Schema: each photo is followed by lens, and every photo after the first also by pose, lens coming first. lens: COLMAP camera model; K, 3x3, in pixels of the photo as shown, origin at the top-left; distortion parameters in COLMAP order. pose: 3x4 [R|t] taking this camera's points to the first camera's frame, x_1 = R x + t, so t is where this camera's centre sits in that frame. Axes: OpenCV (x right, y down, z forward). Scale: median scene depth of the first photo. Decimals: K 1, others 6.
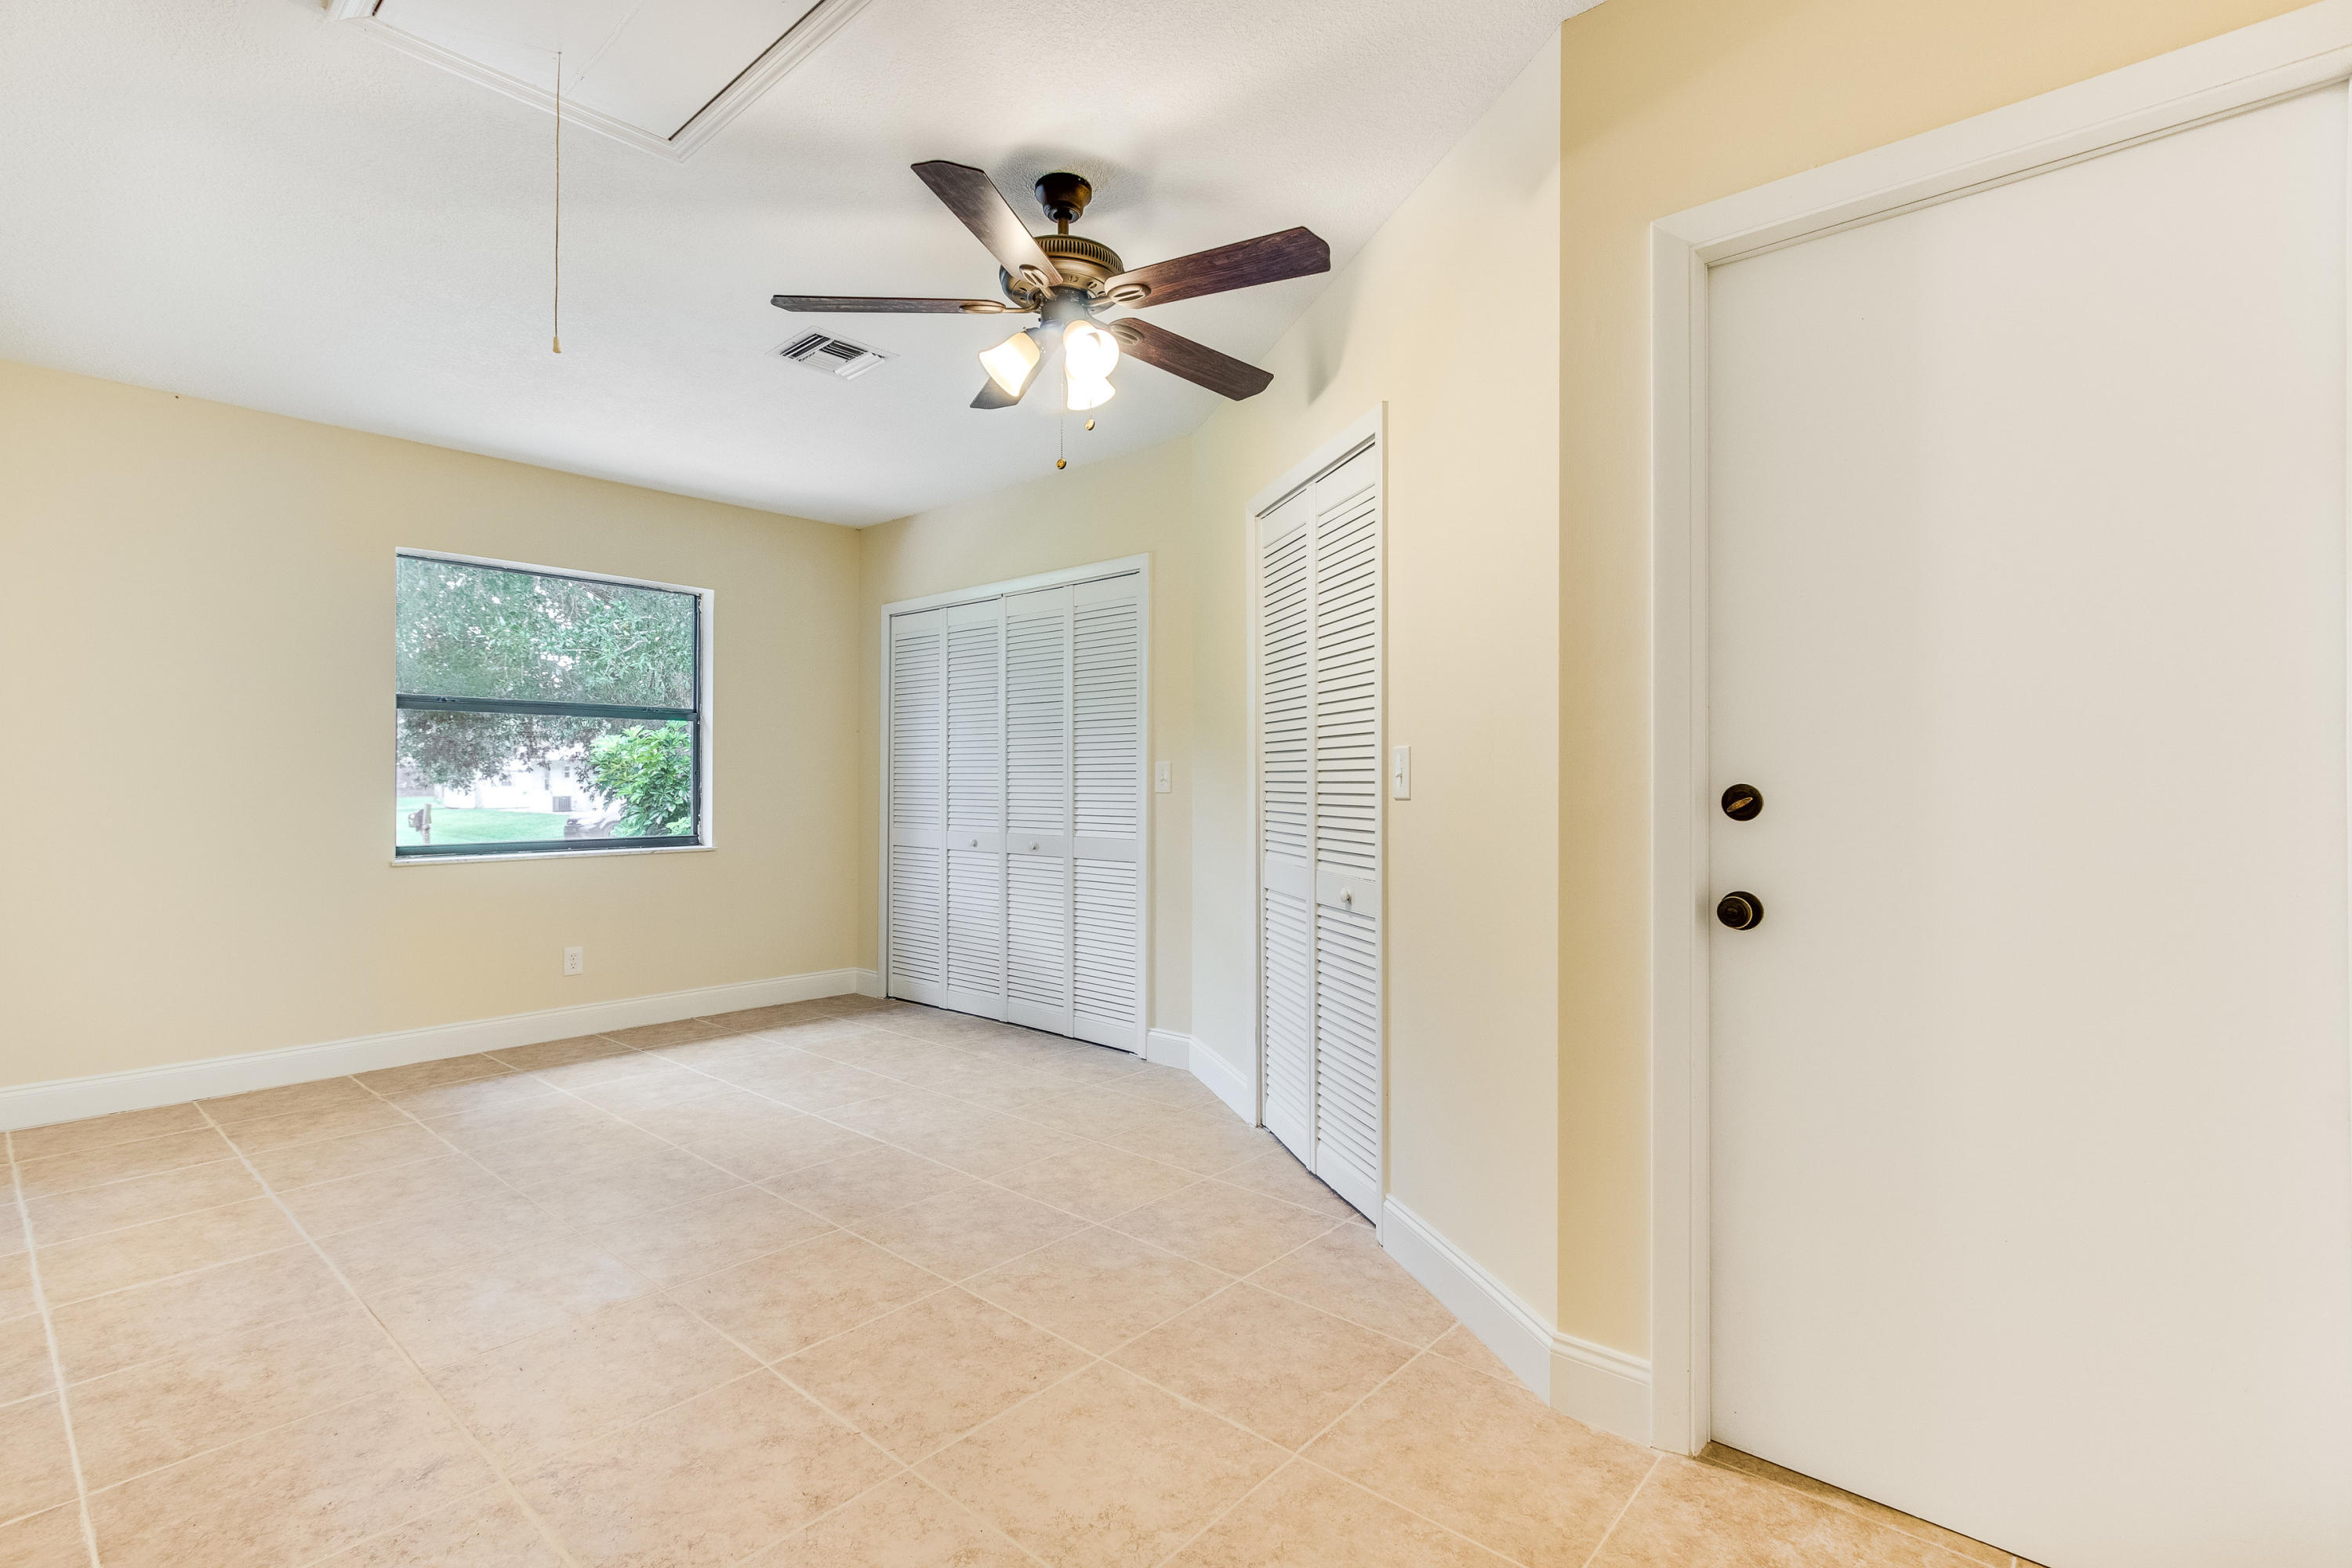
lens RADIAL K [[1086.9, 0, 1177.5], [0, 1086.9, 782.0], [0, 0, 1]] dist [-0.004035, 0.003430]
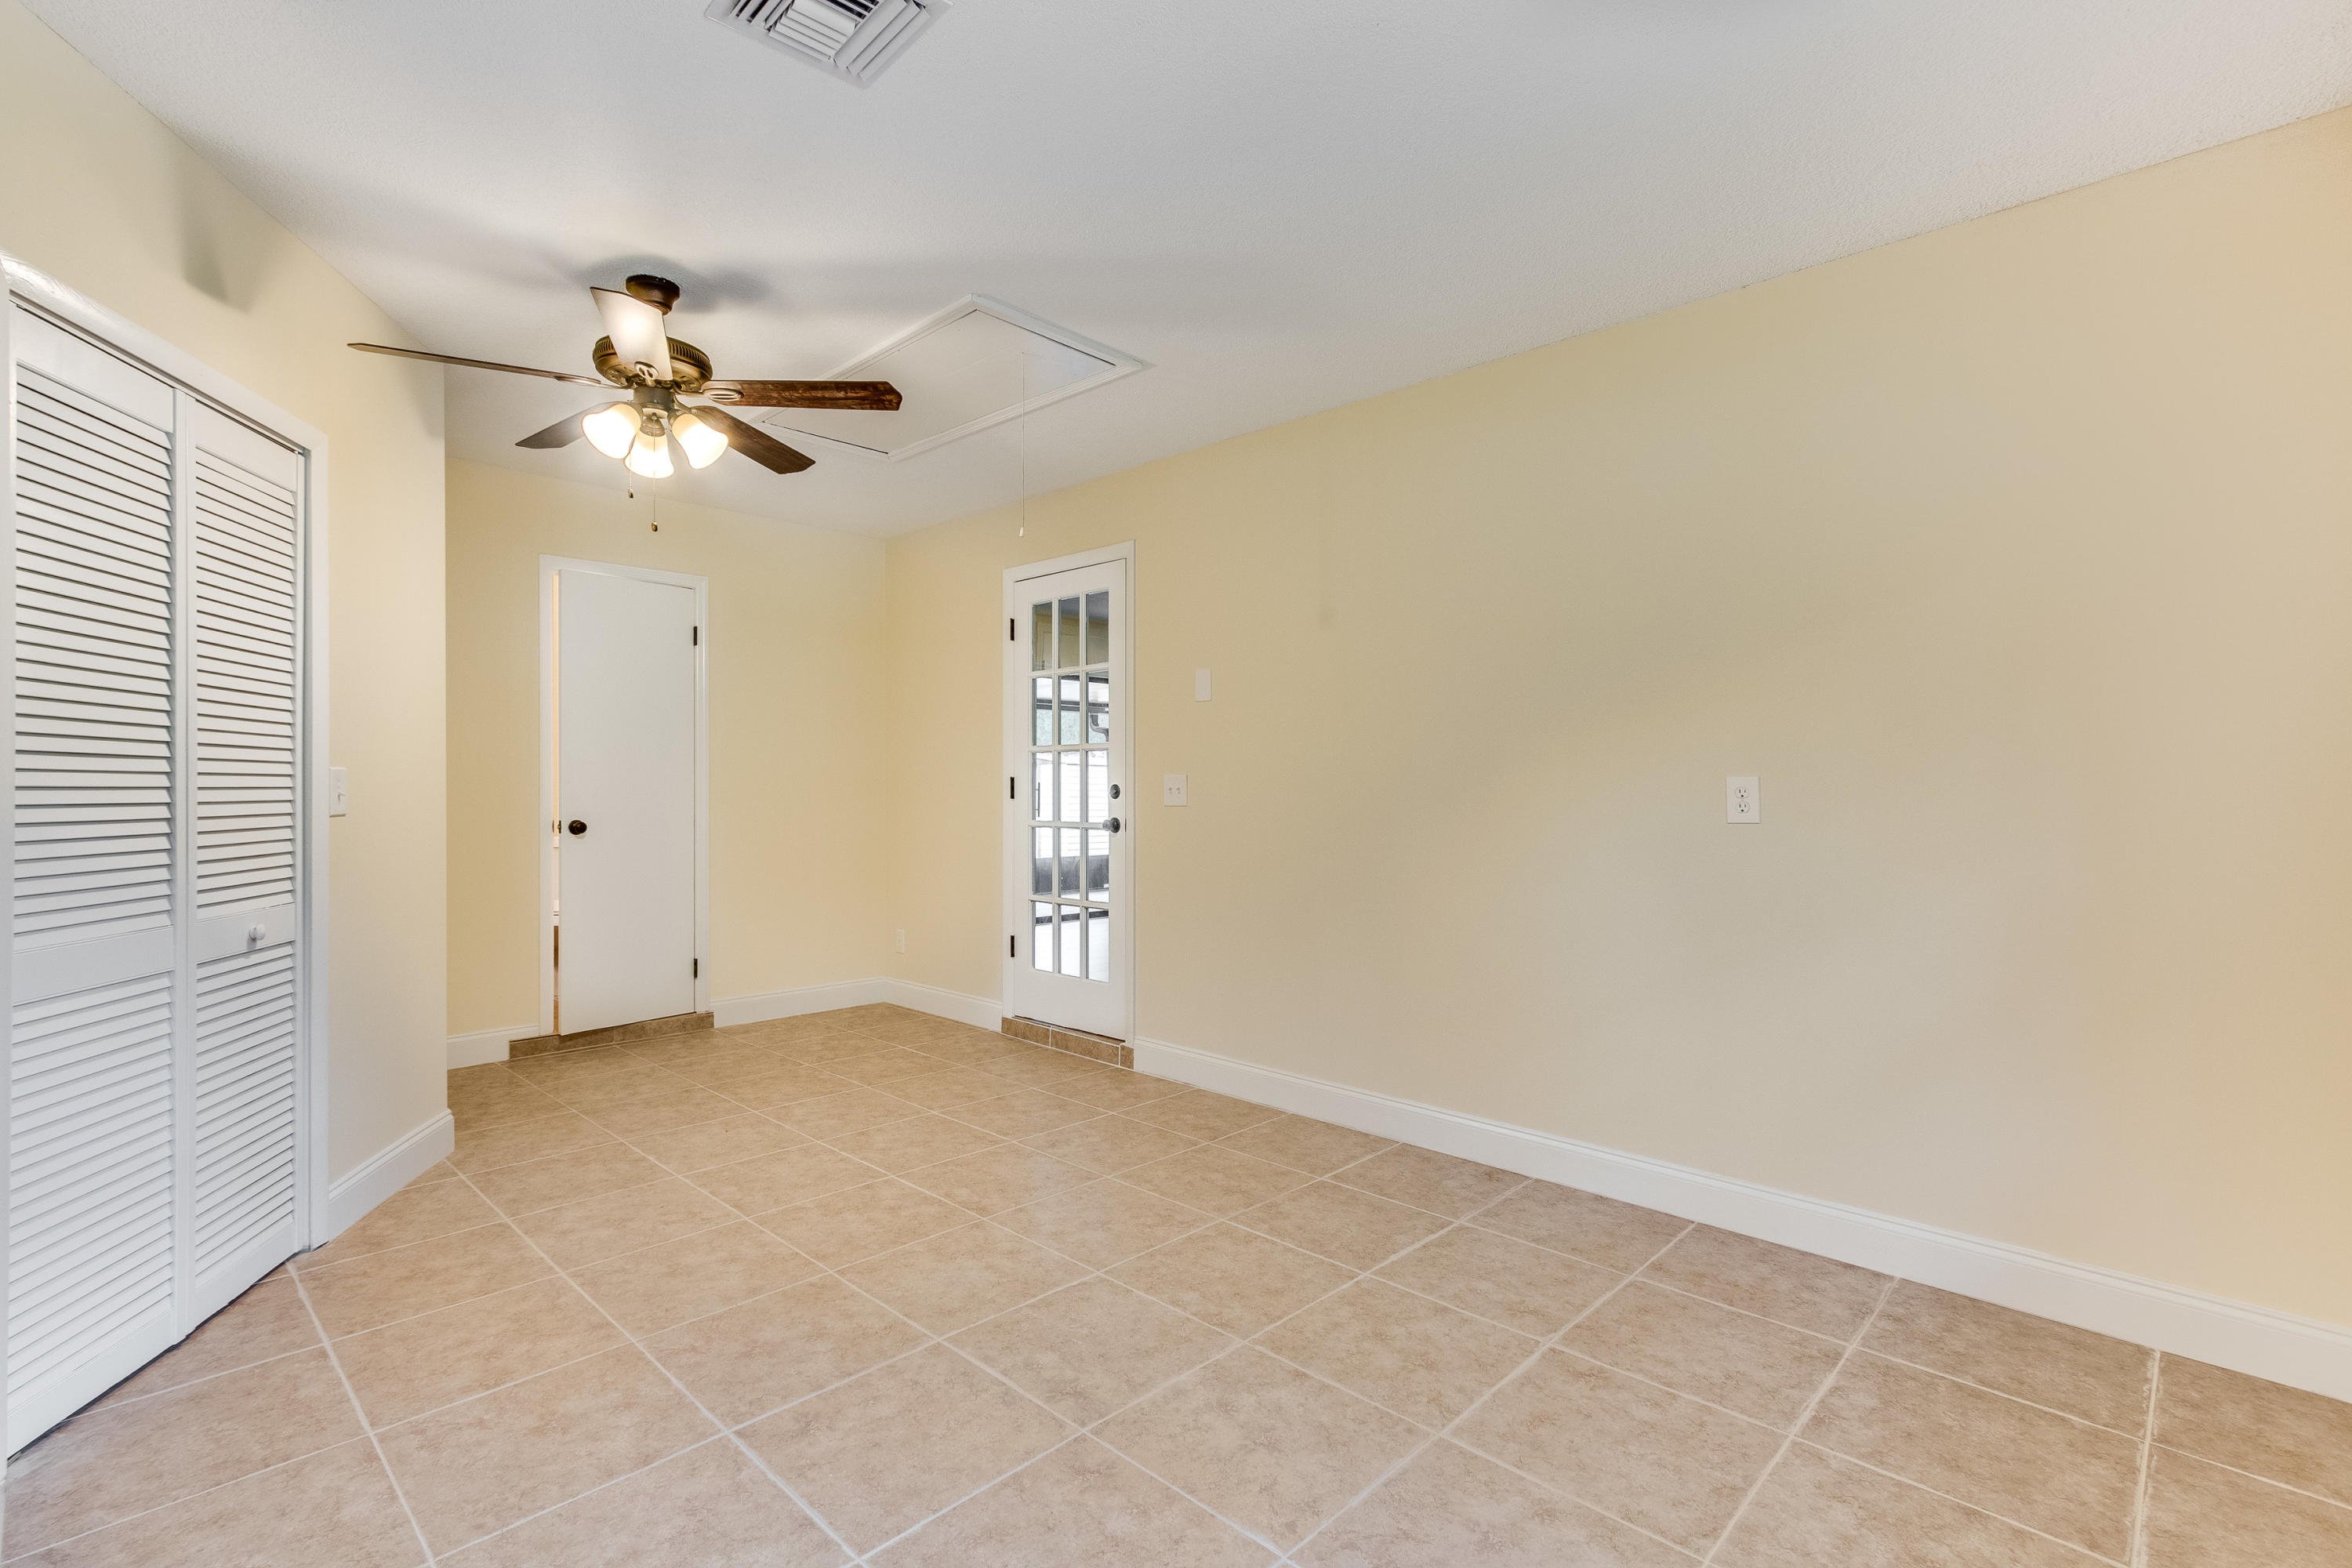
lens RADIAL K [[1086.9, 0, 1174.9], [0, 1086.9, 787.5], [0, 0, 1]] dist [-0.004035, 0.003430]
pose [[-0.998543, -0.006195, 0.053611, -0.685298], [-0.006248, 0.999980, -0.000820, -0.014945], [-0.053605, -0.001154, -0.998562, 2.014392]]
